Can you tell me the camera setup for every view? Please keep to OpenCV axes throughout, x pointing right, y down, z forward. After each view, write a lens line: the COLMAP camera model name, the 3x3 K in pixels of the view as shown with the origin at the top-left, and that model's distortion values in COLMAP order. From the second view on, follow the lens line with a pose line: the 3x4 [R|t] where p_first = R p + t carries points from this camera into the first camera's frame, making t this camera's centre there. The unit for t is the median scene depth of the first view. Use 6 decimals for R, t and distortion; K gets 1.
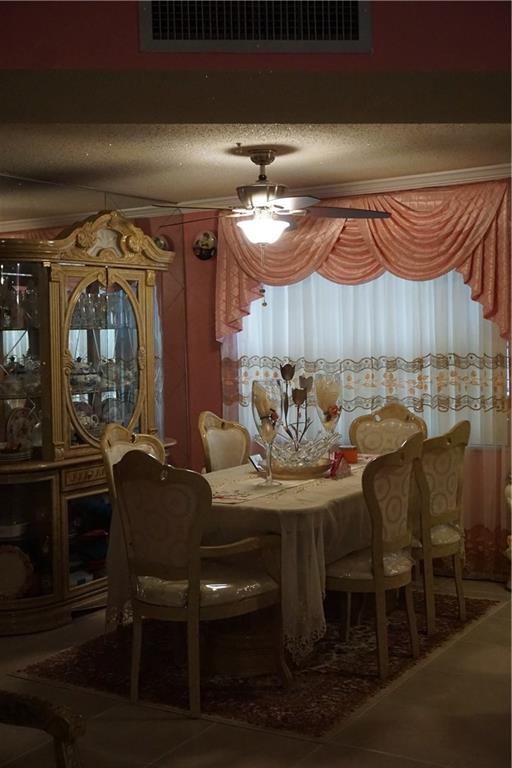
lens RADIAL K [[1022.6, 0, 256.0], [0, 1022.6, 384.0], [0, 0, 1]] dist [0.010351, 0.014234]
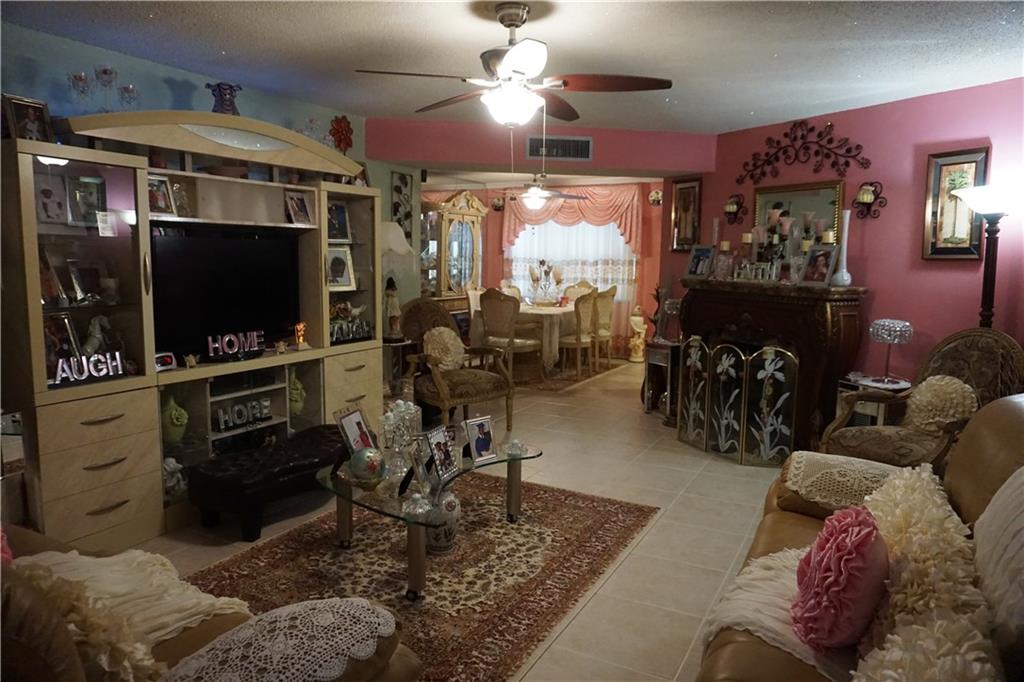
lens RADIAL K [[719.4, 0, 512.0], [0, 719.4, 341.0], [0, 0, 1]] dist [-0.001502, -0.000095]
pose [[0.997707, 0.033098, 0.059030, -0.125736], [-0.037436, 0.996559, 0.073954, 0.045549], [-0.056379, -0.075994, 0.995513, -0.647562]]
